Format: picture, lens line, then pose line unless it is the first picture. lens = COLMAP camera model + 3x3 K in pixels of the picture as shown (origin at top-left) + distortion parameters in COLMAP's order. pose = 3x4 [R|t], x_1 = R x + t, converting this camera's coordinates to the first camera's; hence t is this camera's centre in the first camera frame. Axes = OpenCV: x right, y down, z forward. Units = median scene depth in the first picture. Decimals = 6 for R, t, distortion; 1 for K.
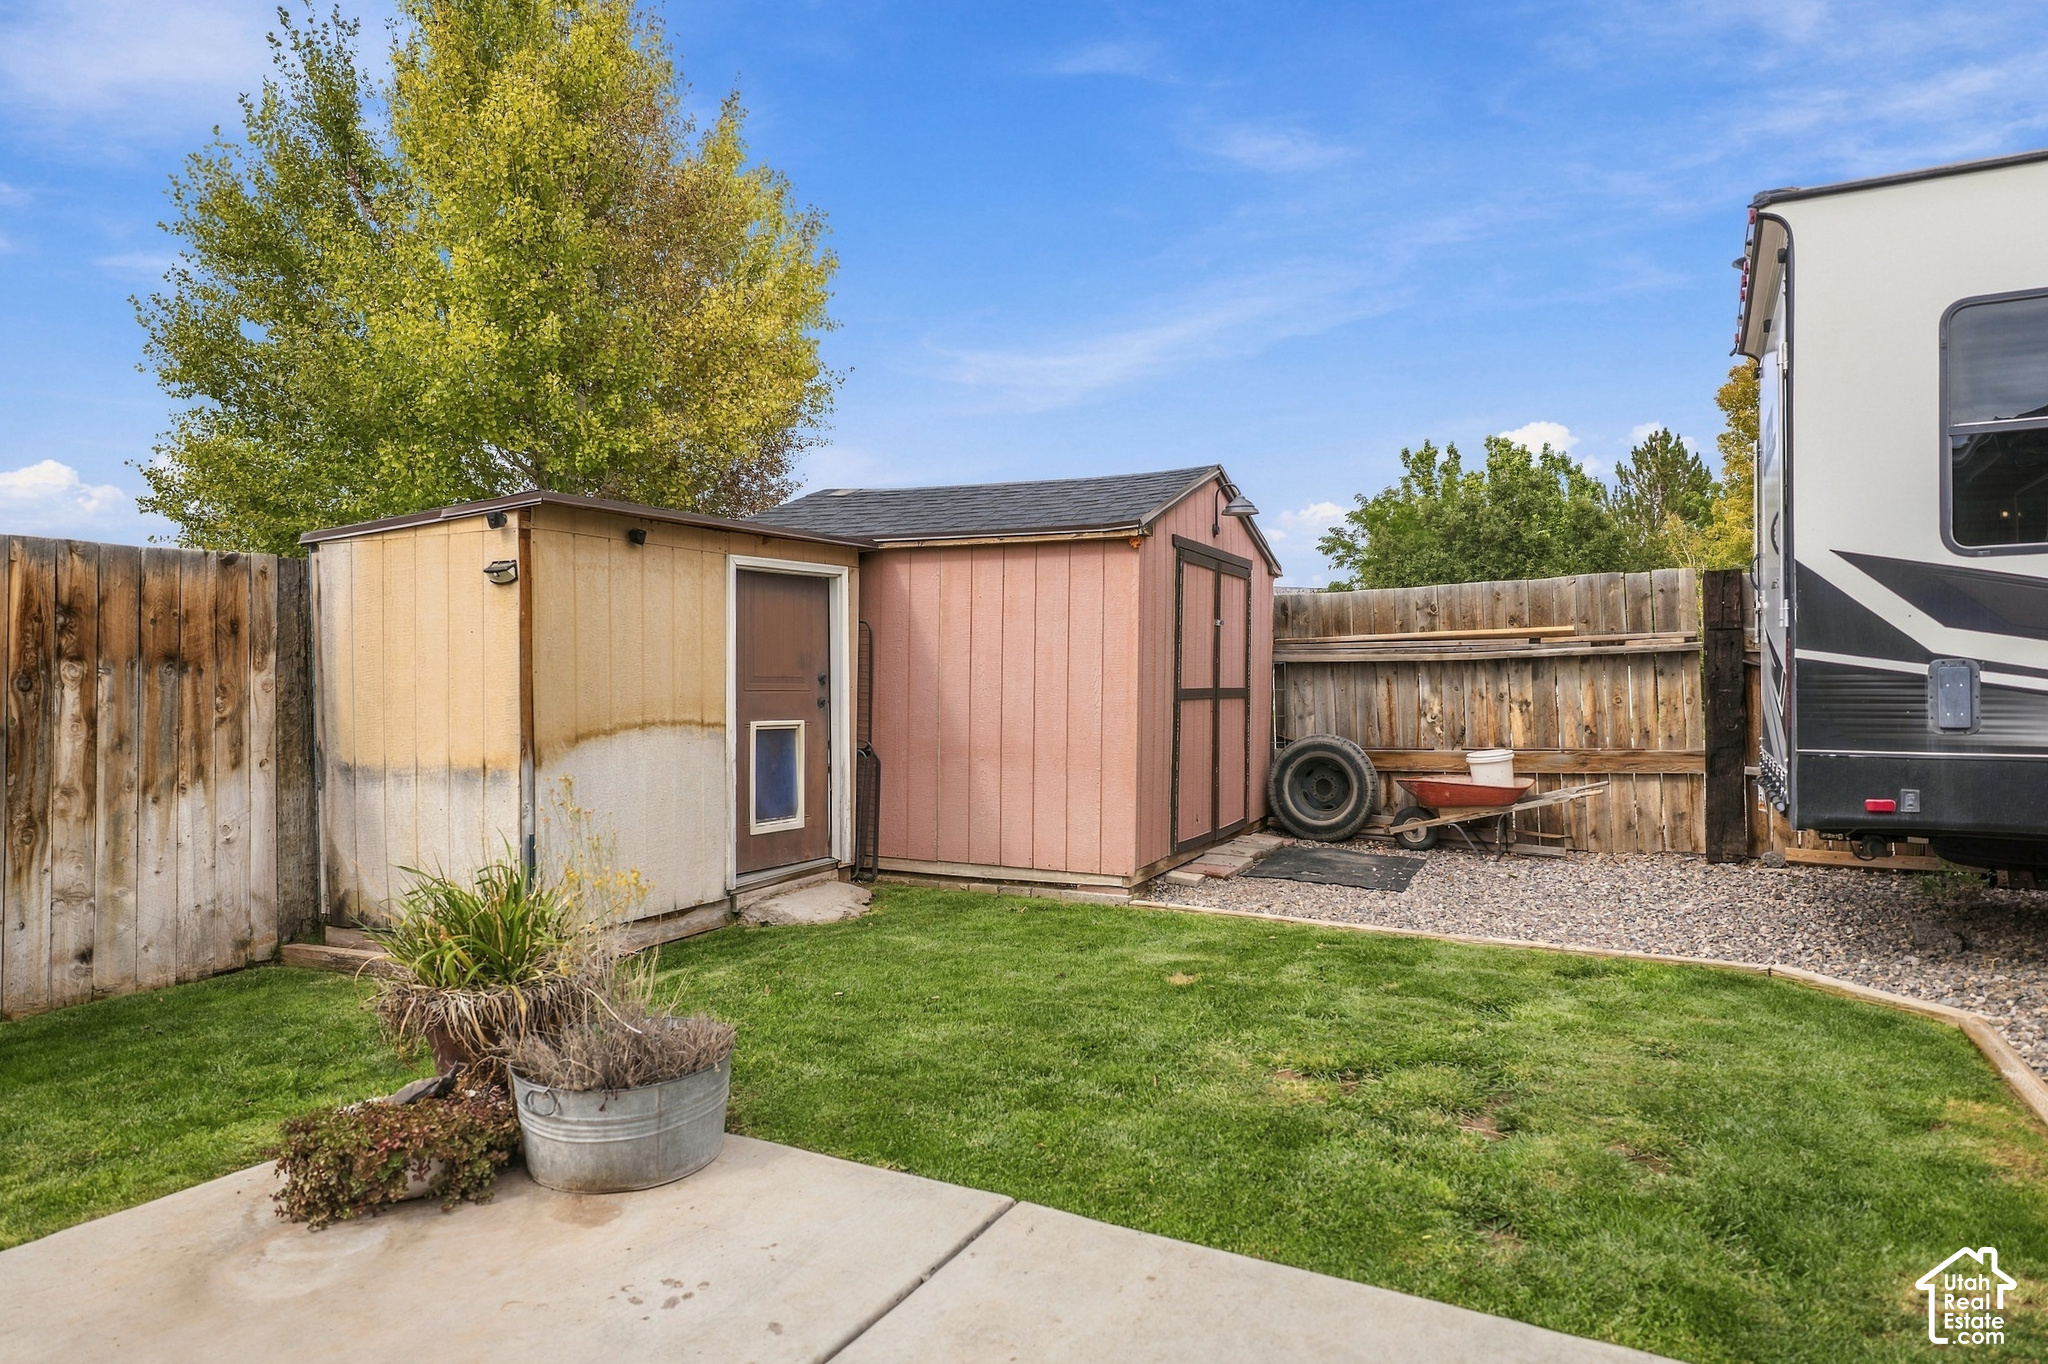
lens RADIAL K [[1187.7, 0, 1024.0], [0, 1187.7, 682.0], [0, 0, 1]] dist [0.000035, -0.000024]
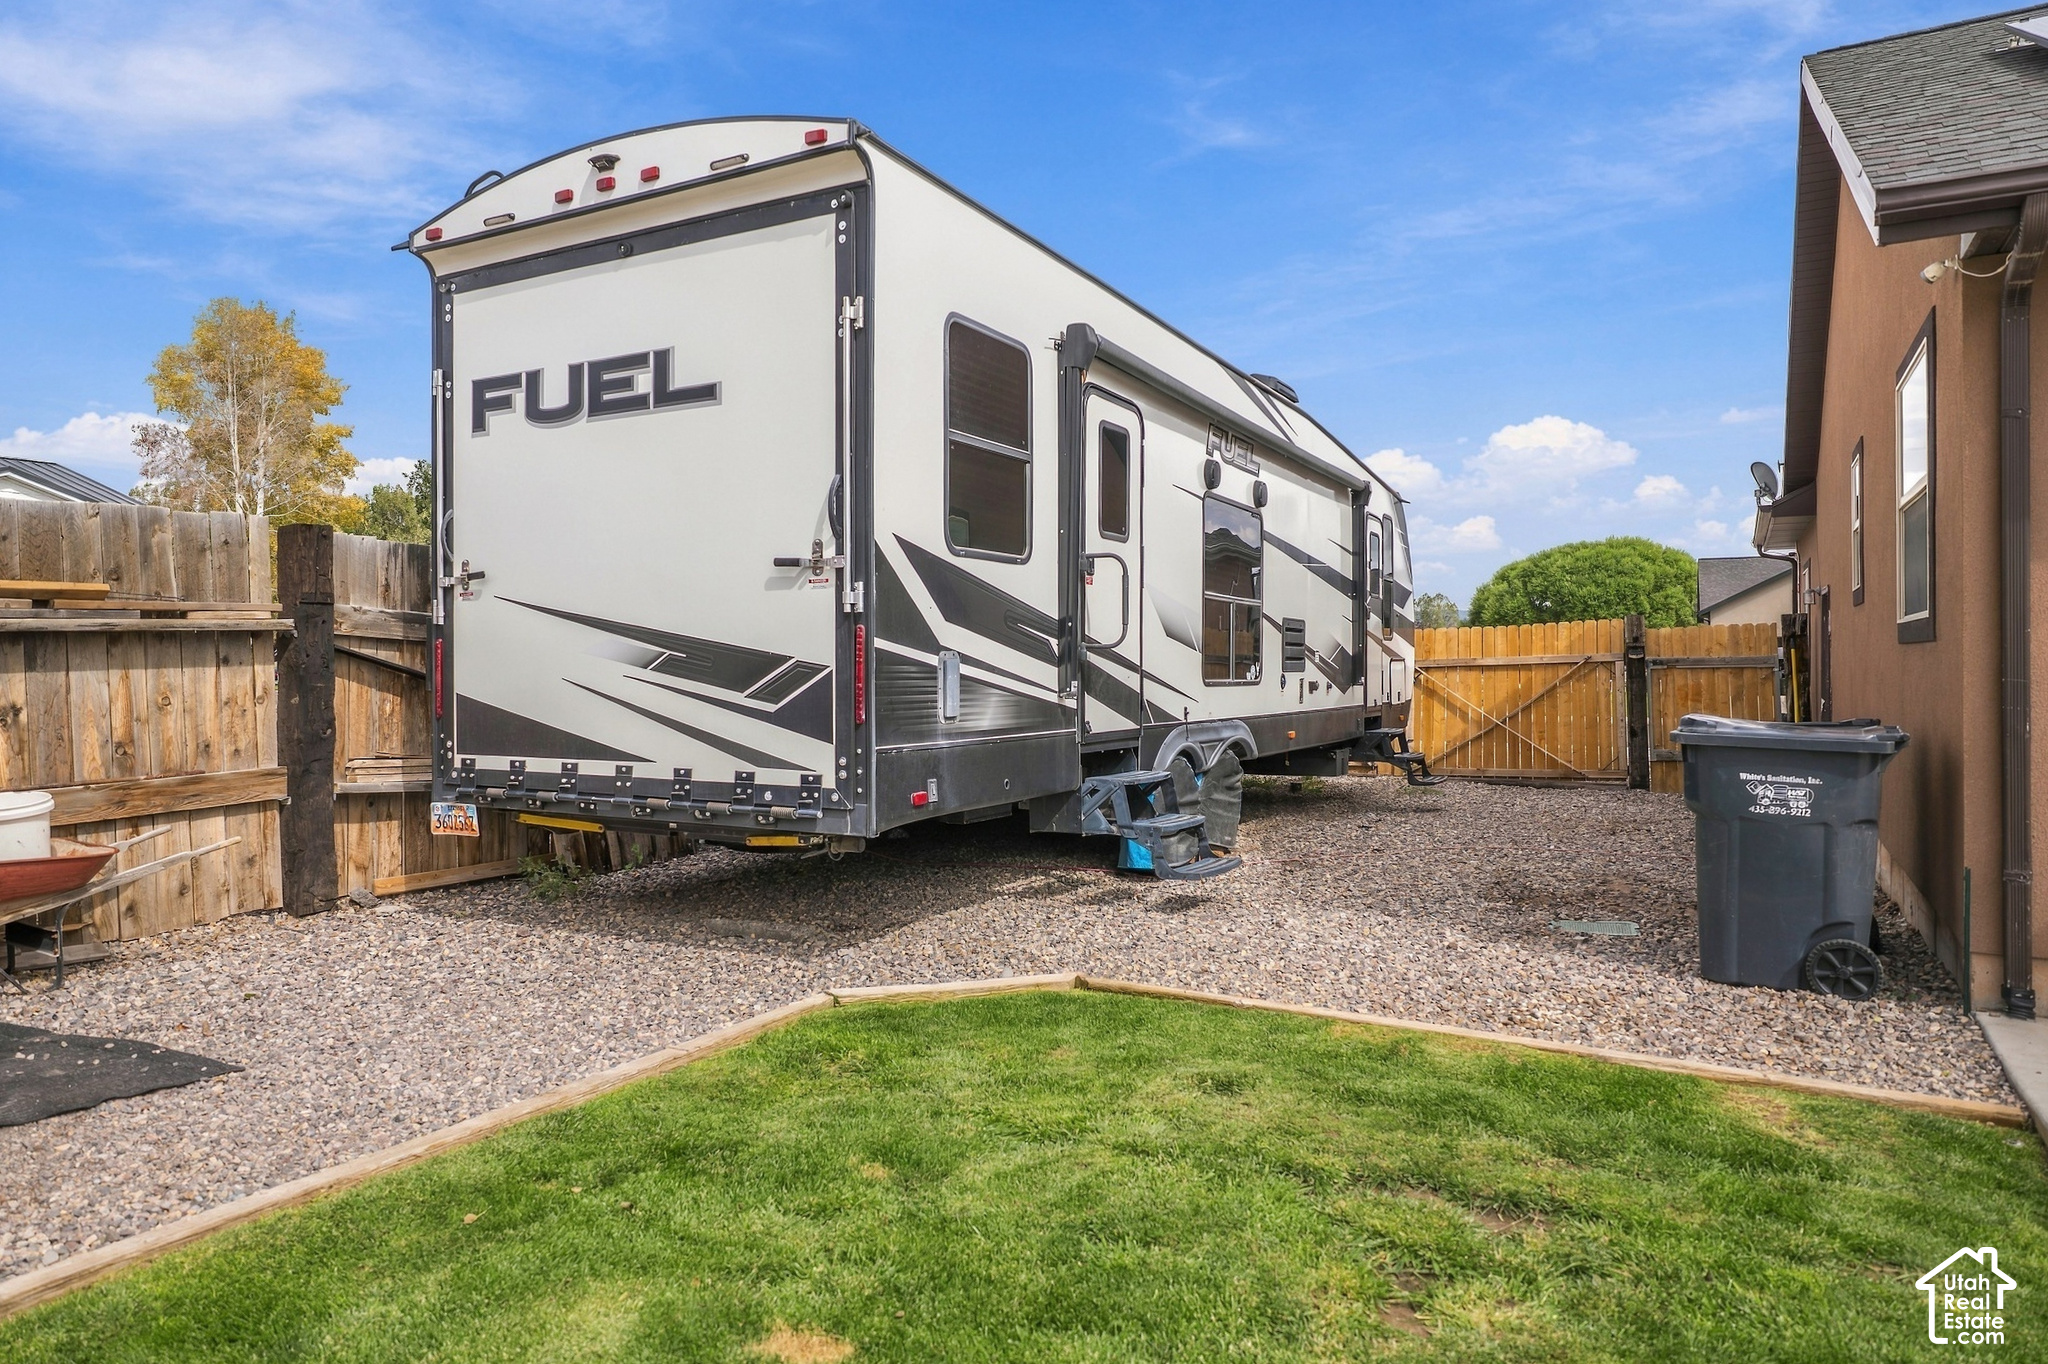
lens RADIAL K [[1238.2, 0, 1024.0], [0, 1238.2, 682.0], [0, 0, 1]] dist [0.001074, 0.000676]
pose [[0.022514, -0.009537, 0.999701, -0.179902], [0.000560, 0.999954, 0.009527, -0.001602], [-0.999746, 0.000346, 0.022518, 0.518989]]
